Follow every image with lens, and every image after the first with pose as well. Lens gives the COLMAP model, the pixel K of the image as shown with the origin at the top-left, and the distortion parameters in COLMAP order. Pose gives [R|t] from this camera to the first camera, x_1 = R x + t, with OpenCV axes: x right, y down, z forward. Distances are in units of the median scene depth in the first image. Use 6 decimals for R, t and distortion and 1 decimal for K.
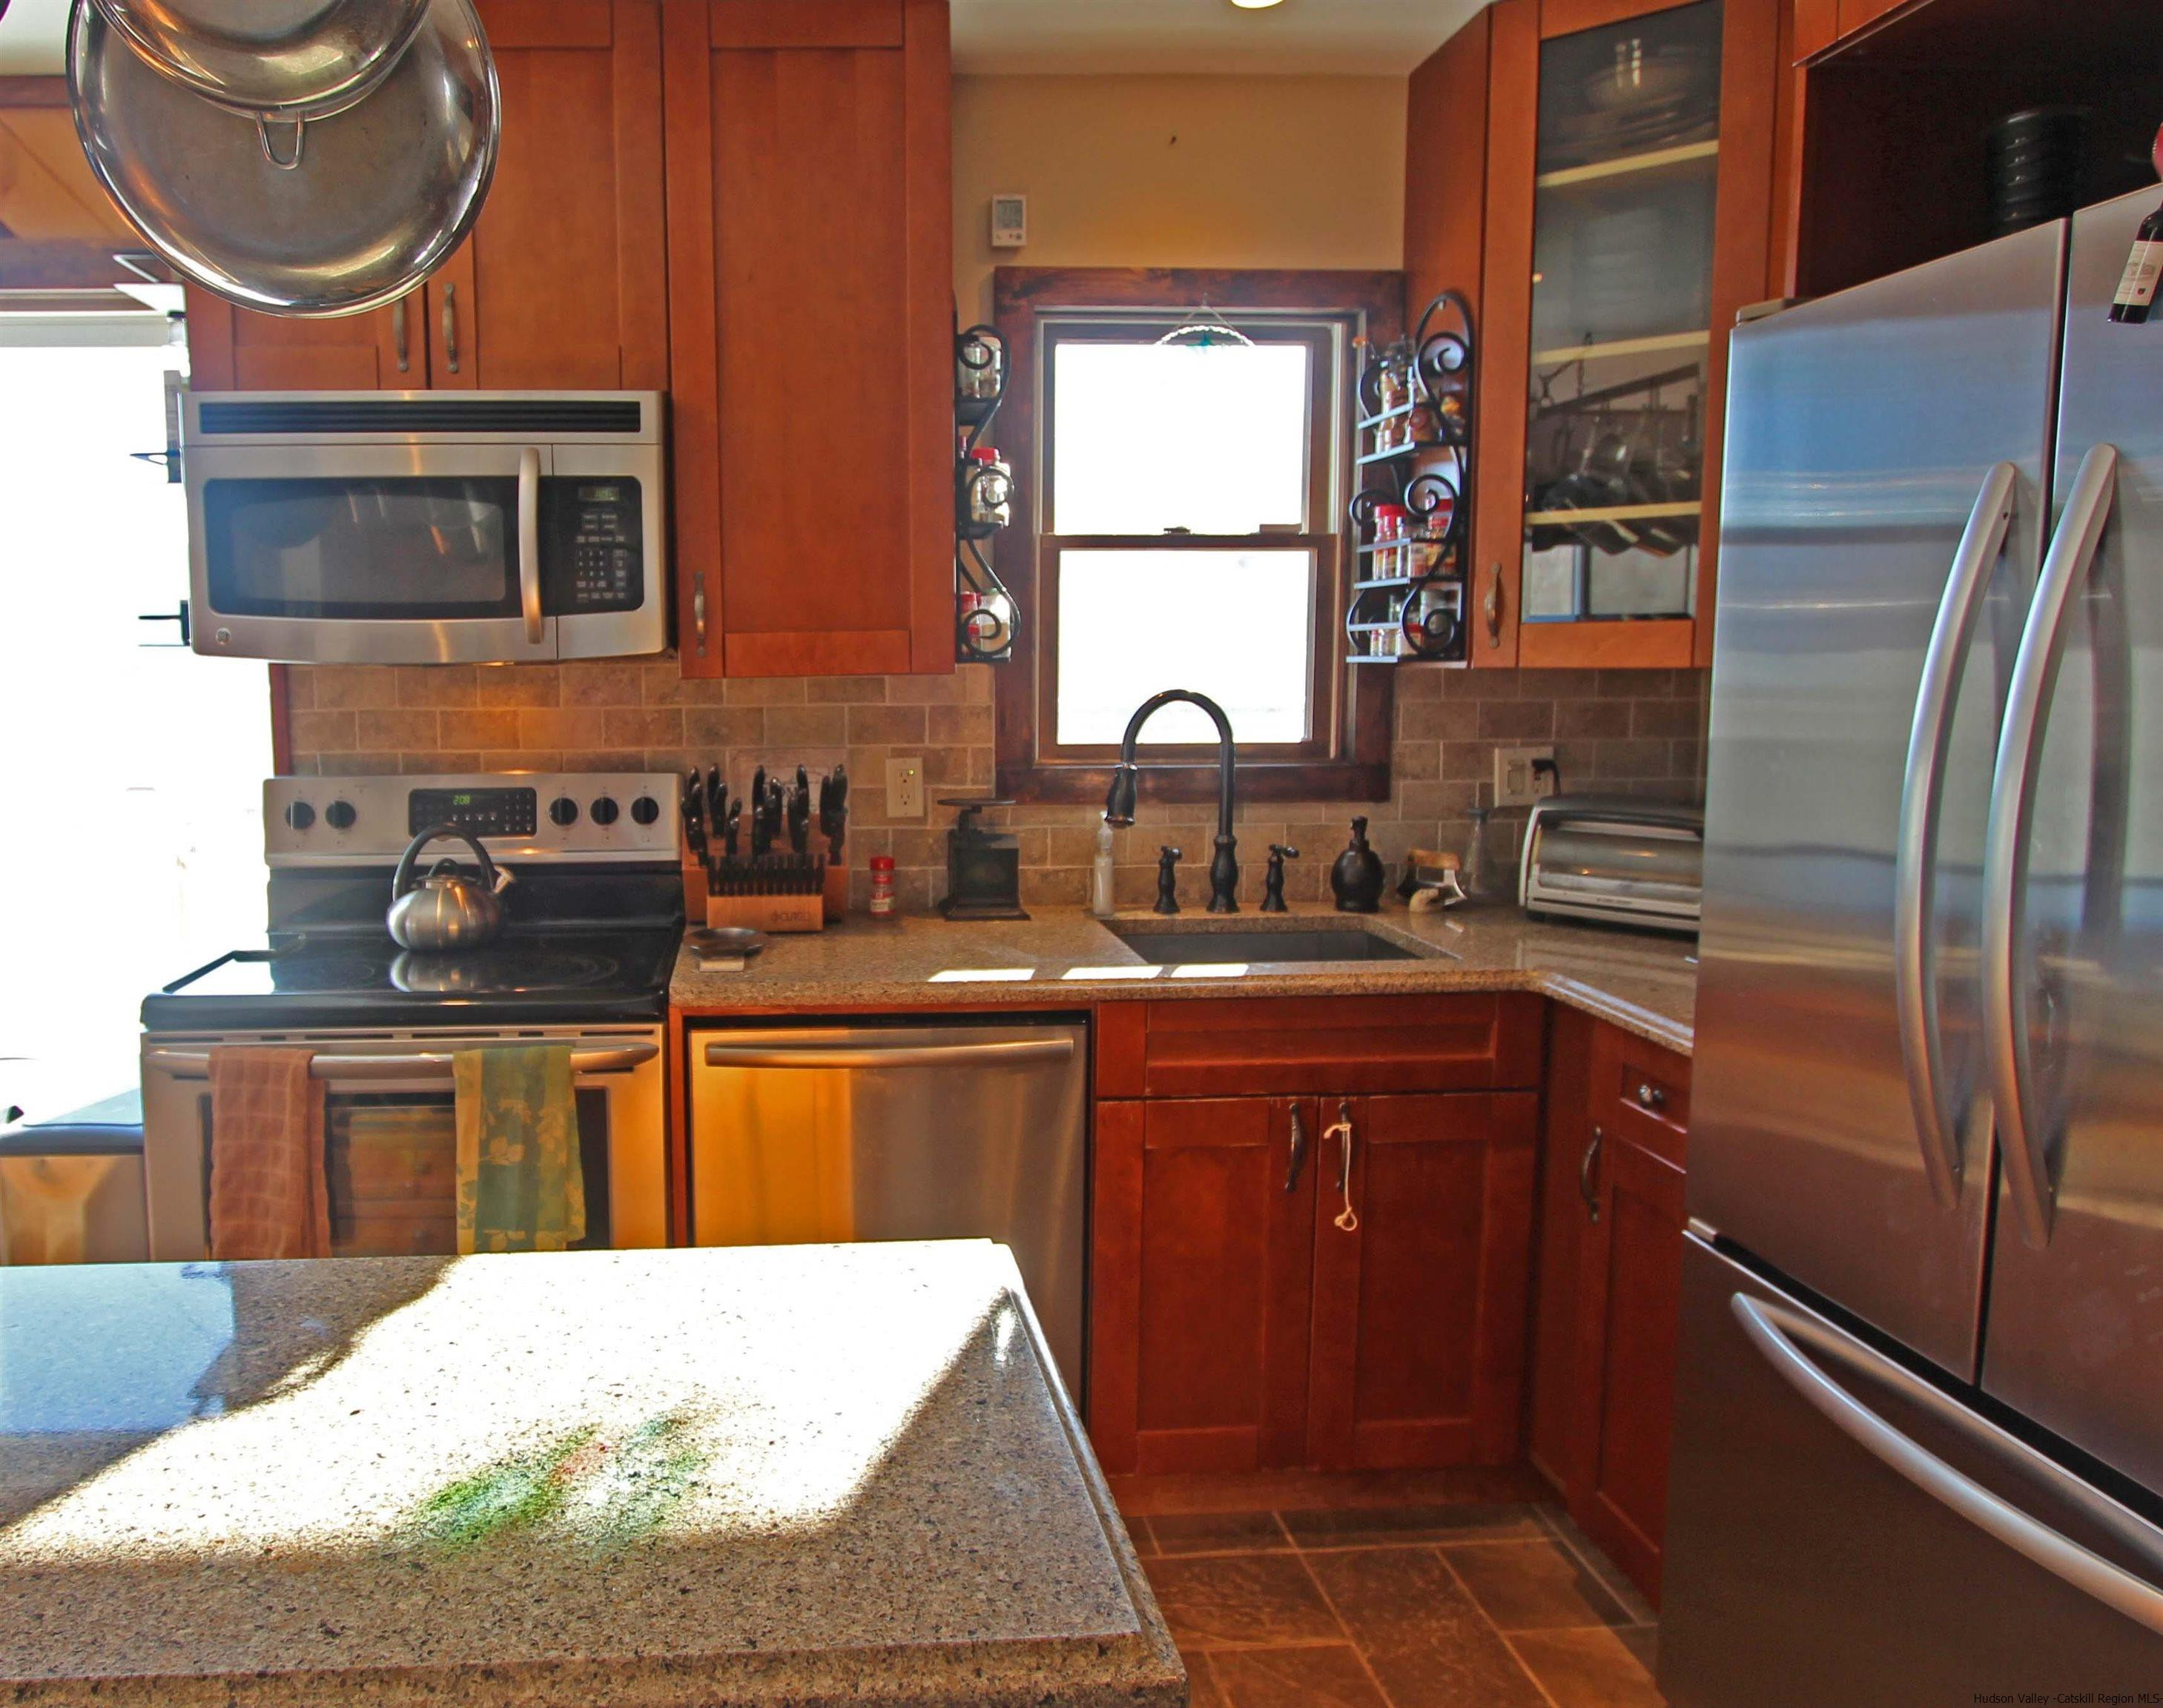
lens RADIAL K [[1578.2, 0, 1081.5], [0, 1578.2, 854.0], [0, 0, 1]] dist [-0.042481, -0.002018]
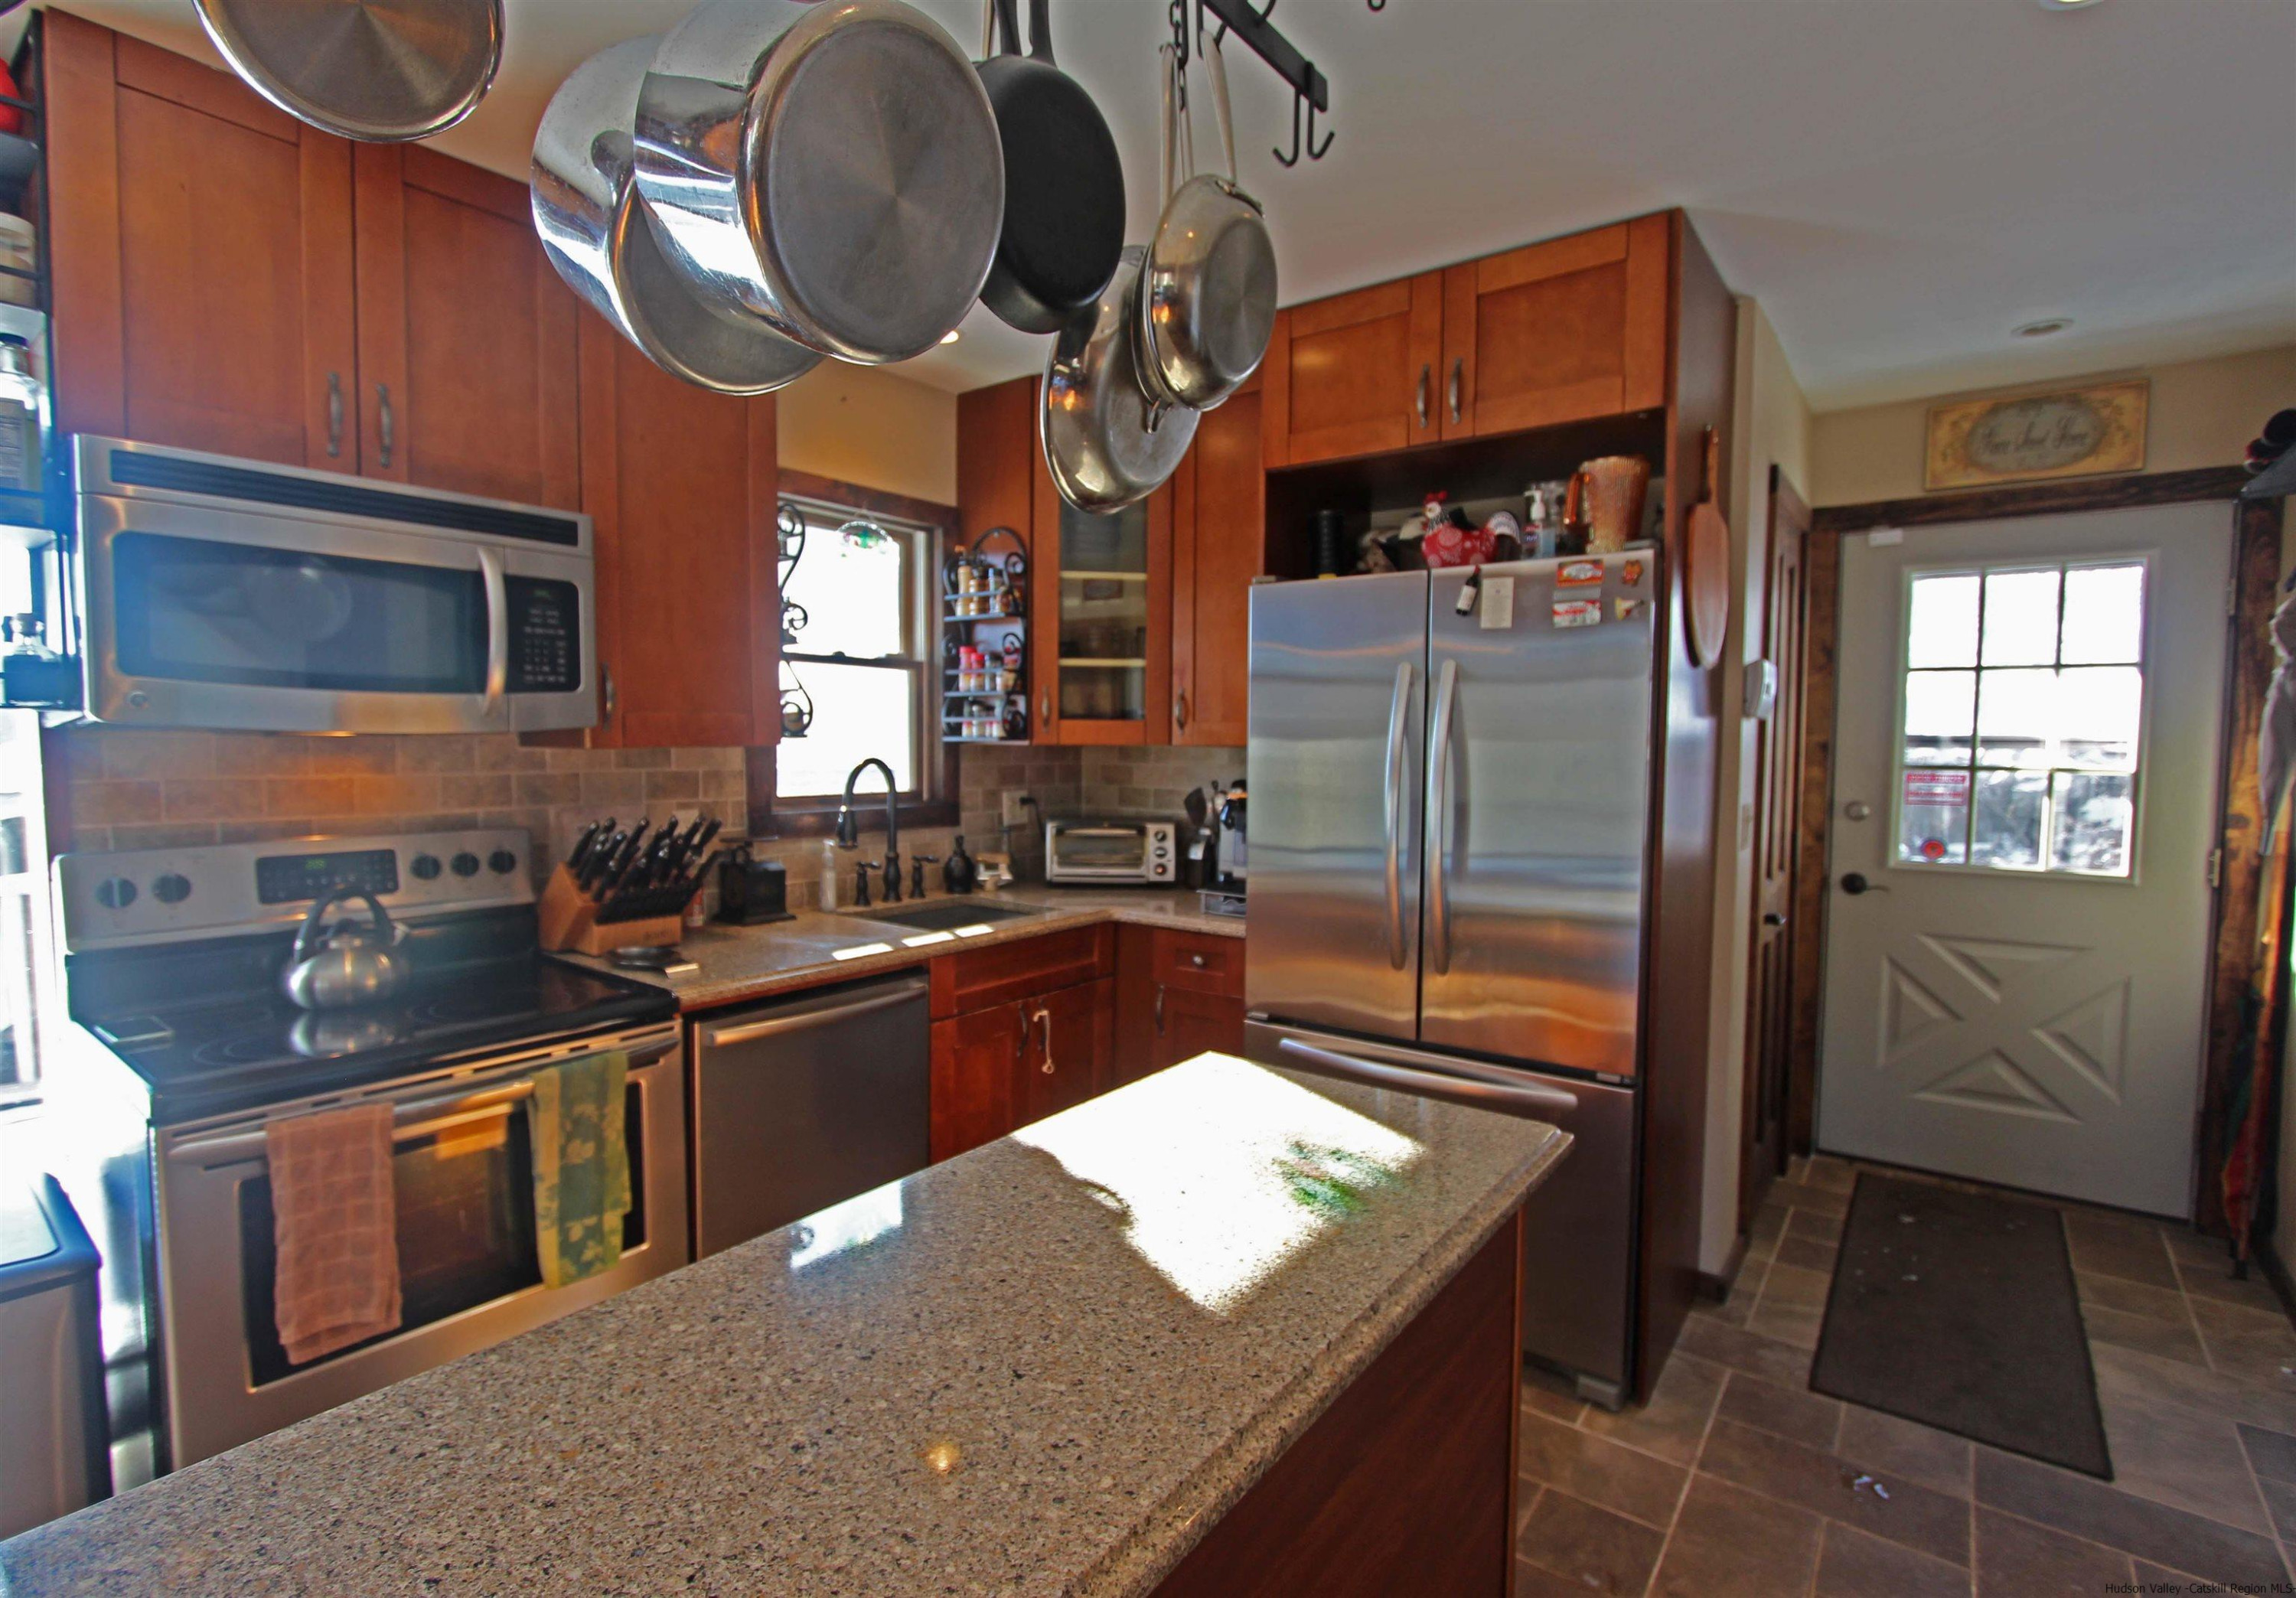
lens RADIAL K [[1085.7, 0, 1149.1], [0, 1085.7, 811.6], [0, 0, 1]] dist [0.000531, 0.000306]
pose [[0.660163, -0.039538, 0.750081, -0.560356], [0.086523, 0.995969, -0.023651, -0.004222], [-0.746123, 0.080513, 0.660923, 0.109309]]
